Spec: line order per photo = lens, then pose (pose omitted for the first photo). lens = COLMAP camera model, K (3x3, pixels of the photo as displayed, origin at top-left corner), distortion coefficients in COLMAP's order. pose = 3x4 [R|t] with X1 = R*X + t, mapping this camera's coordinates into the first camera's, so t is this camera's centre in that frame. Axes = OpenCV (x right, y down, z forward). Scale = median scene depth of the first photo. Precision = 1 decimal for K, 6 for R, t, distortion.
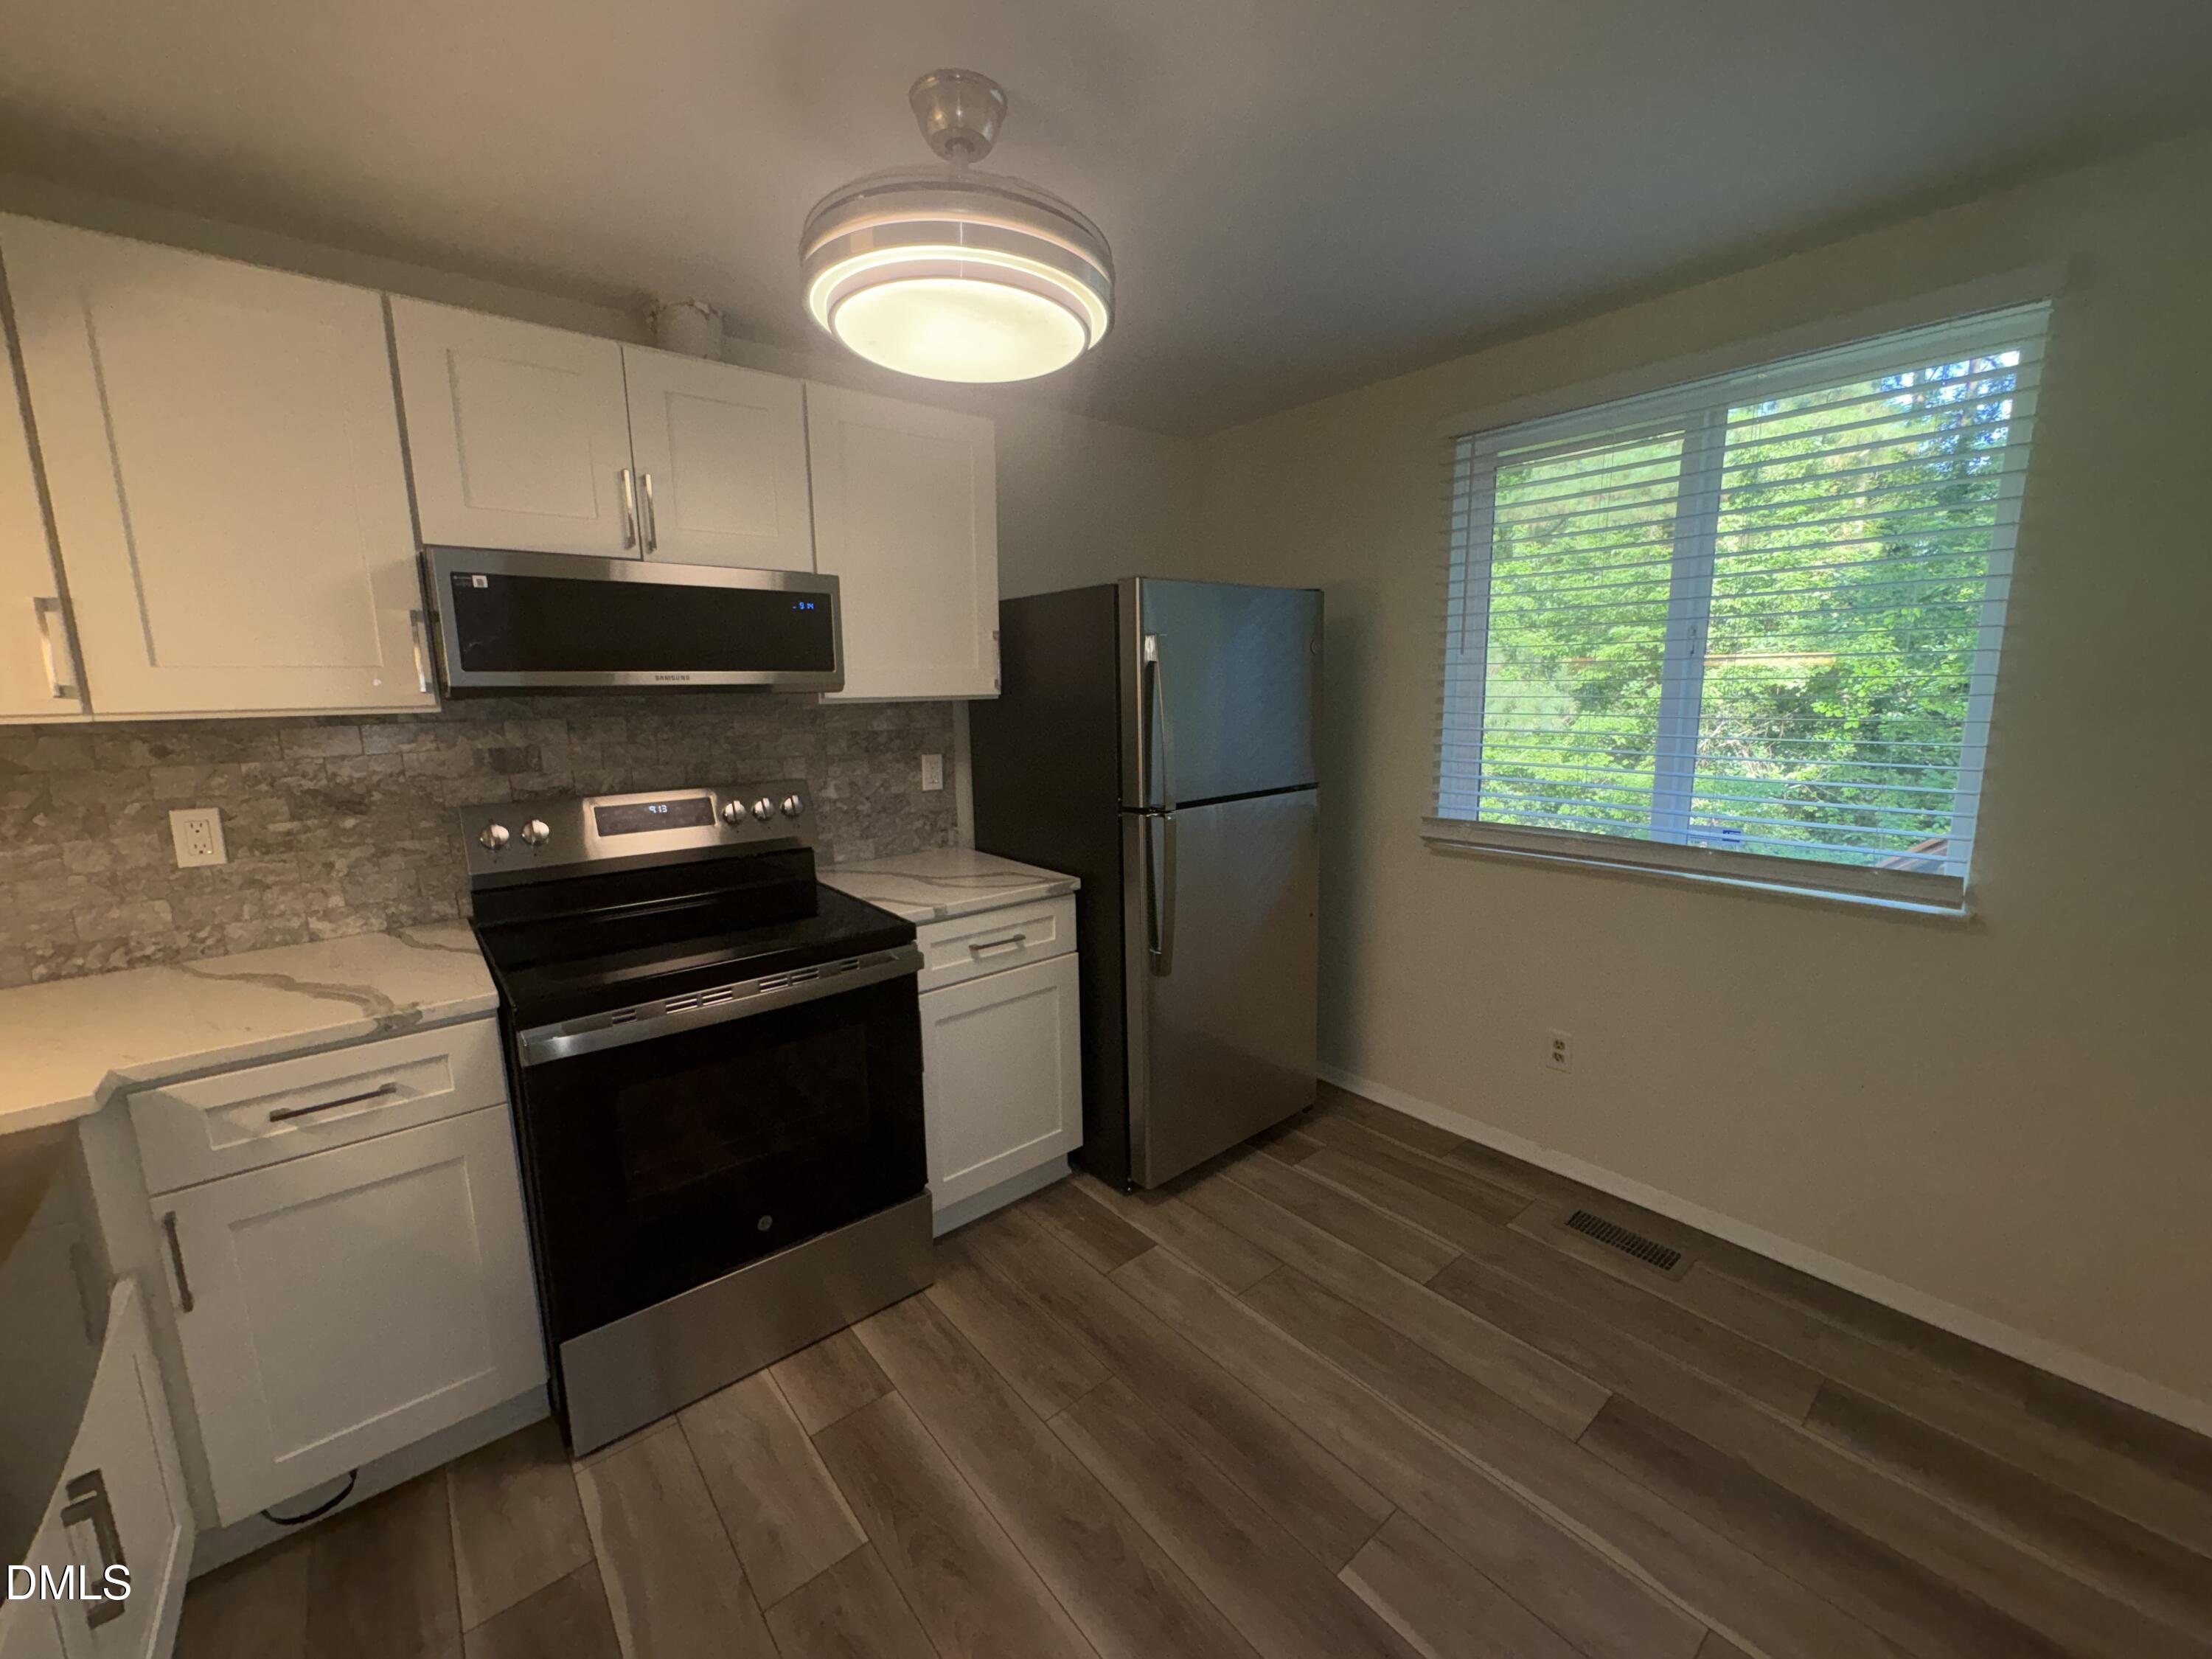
lens RADIAL K [[879.4, 0, 1104.6], [0, 879.4, 821.7], [0, 0, 1]] dist [-0.002550, -0.000343]
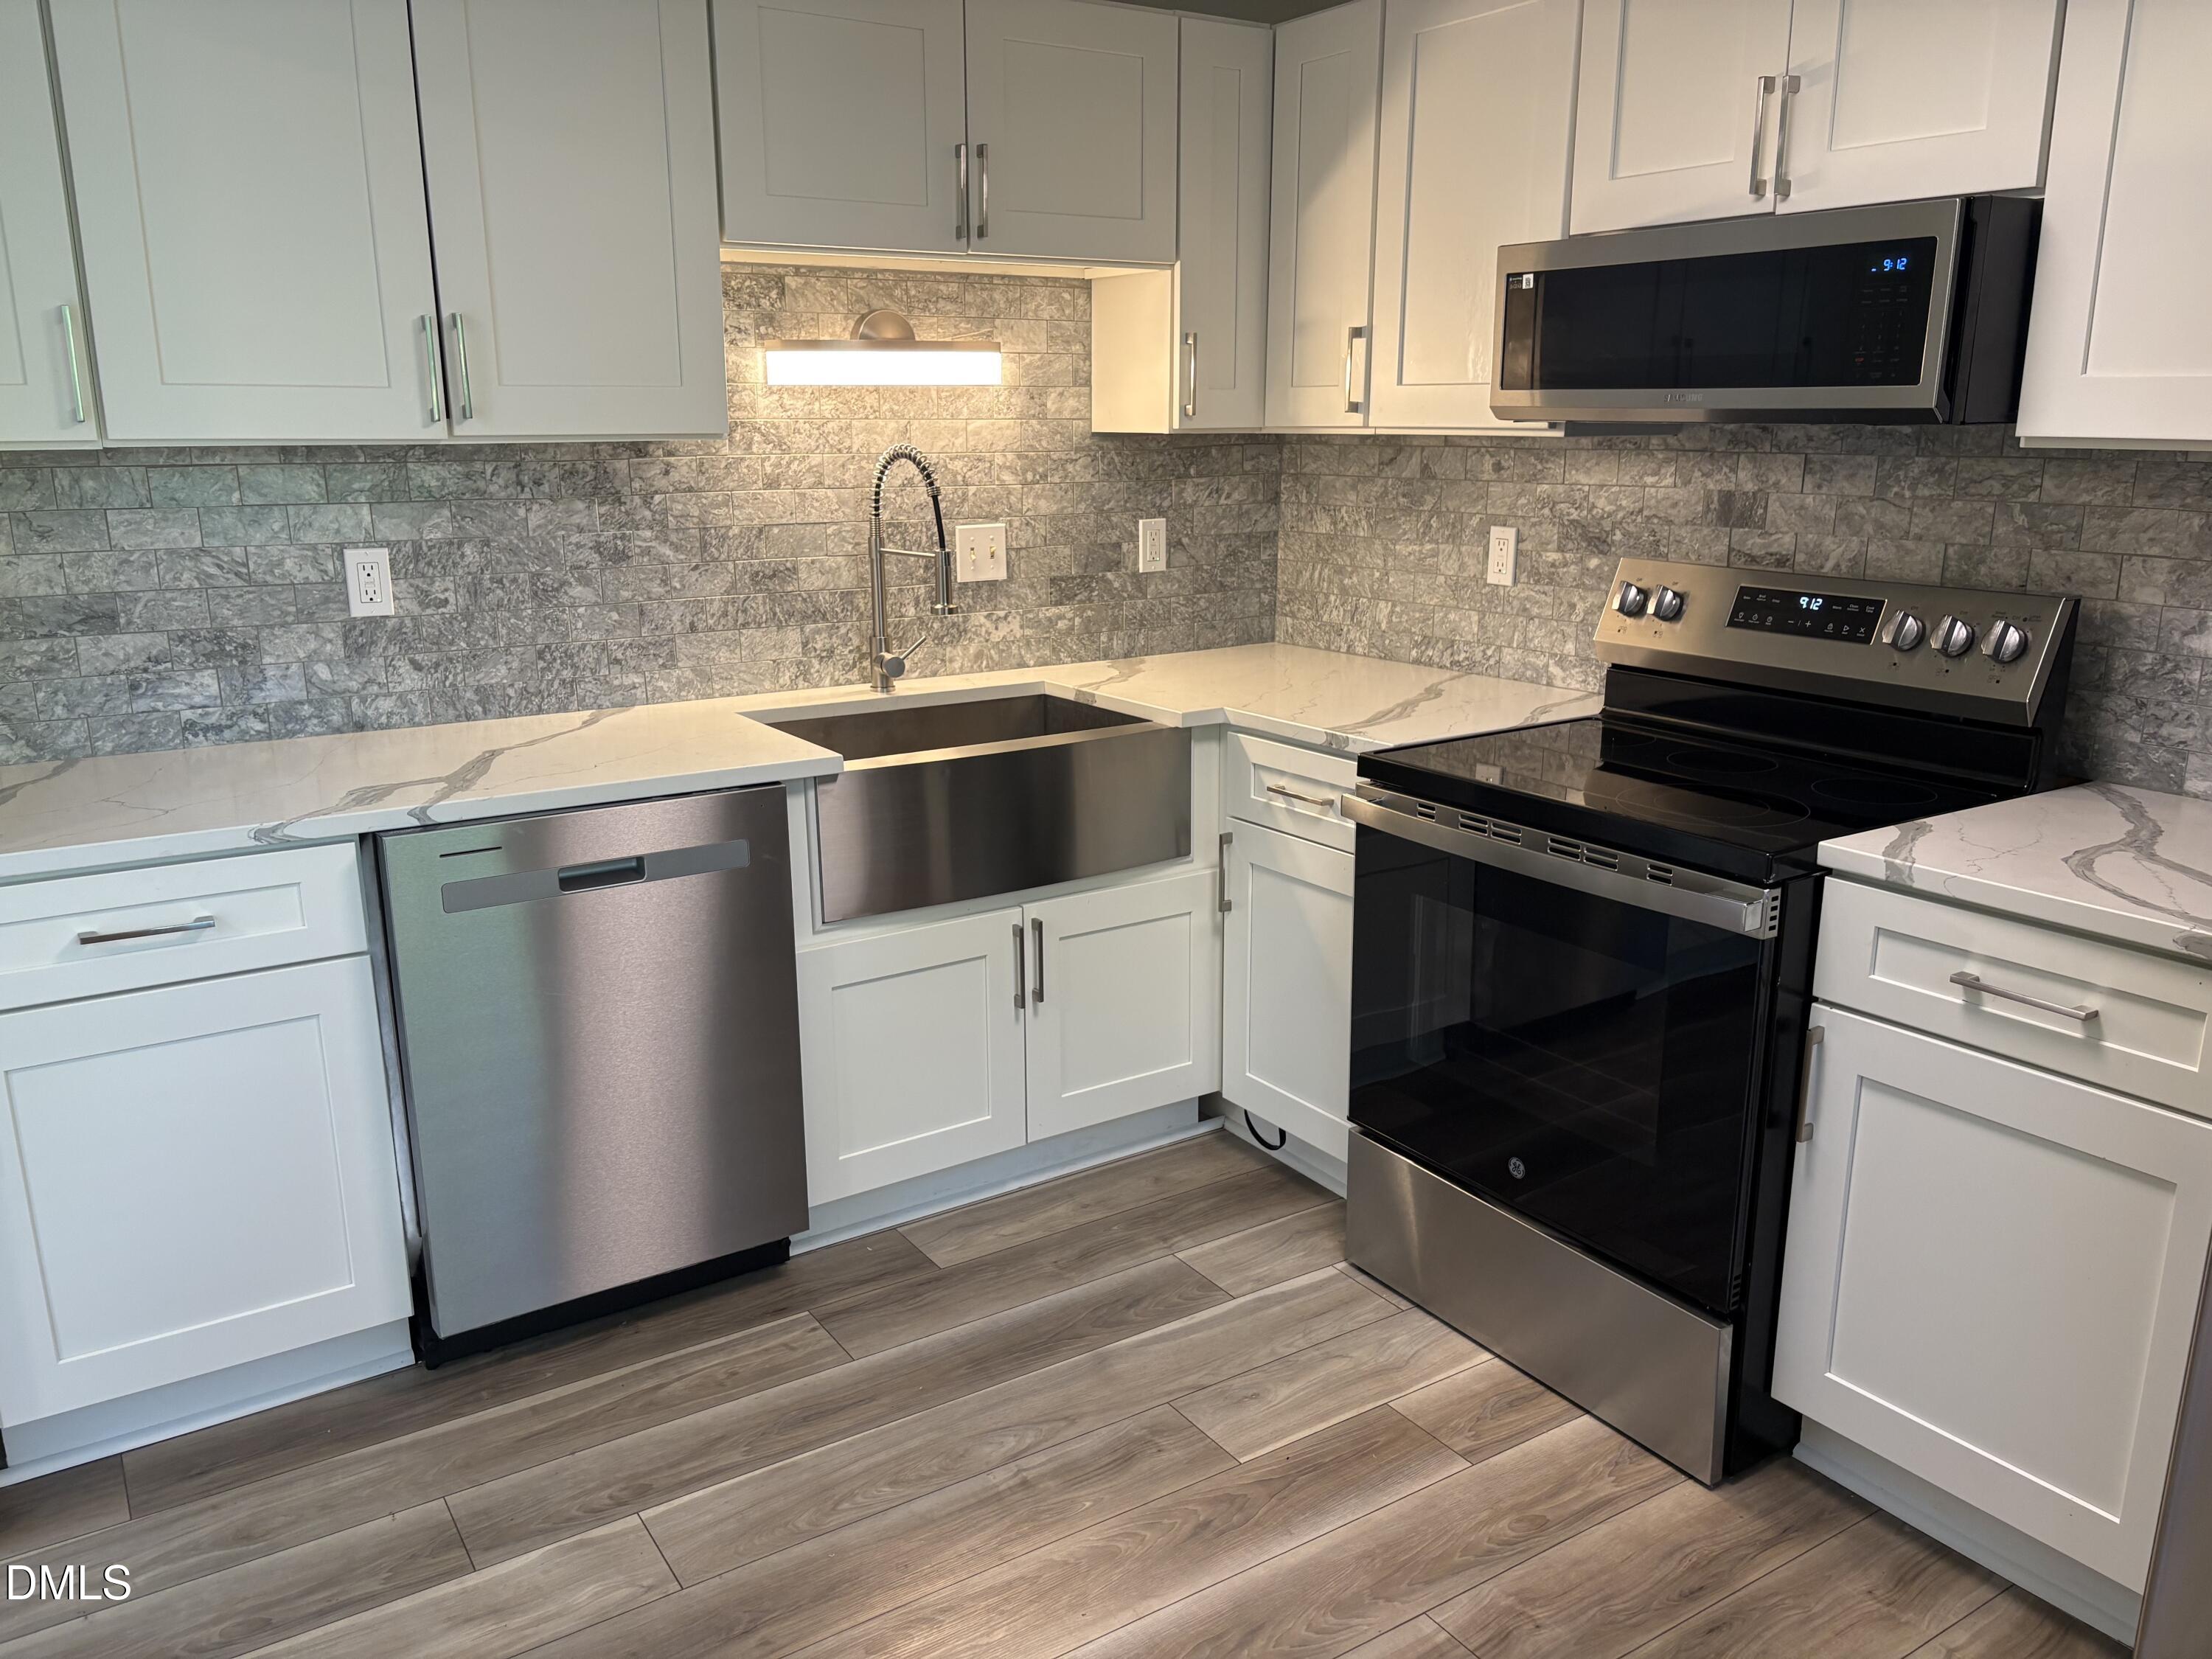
lens RADIAL K [[1678.9, 0, 1104.4], [0, 1678.9, 836.9], [0, 0, 1]] dist [-0.007995, 0.001014]
pose [[-0.117963, 0.259589, -0.958488, 0.876280], [-0.148364, 0.949785, 0.275492, -0.128246], [0.981872, 0.174703, -0.073525, 0.696007]]
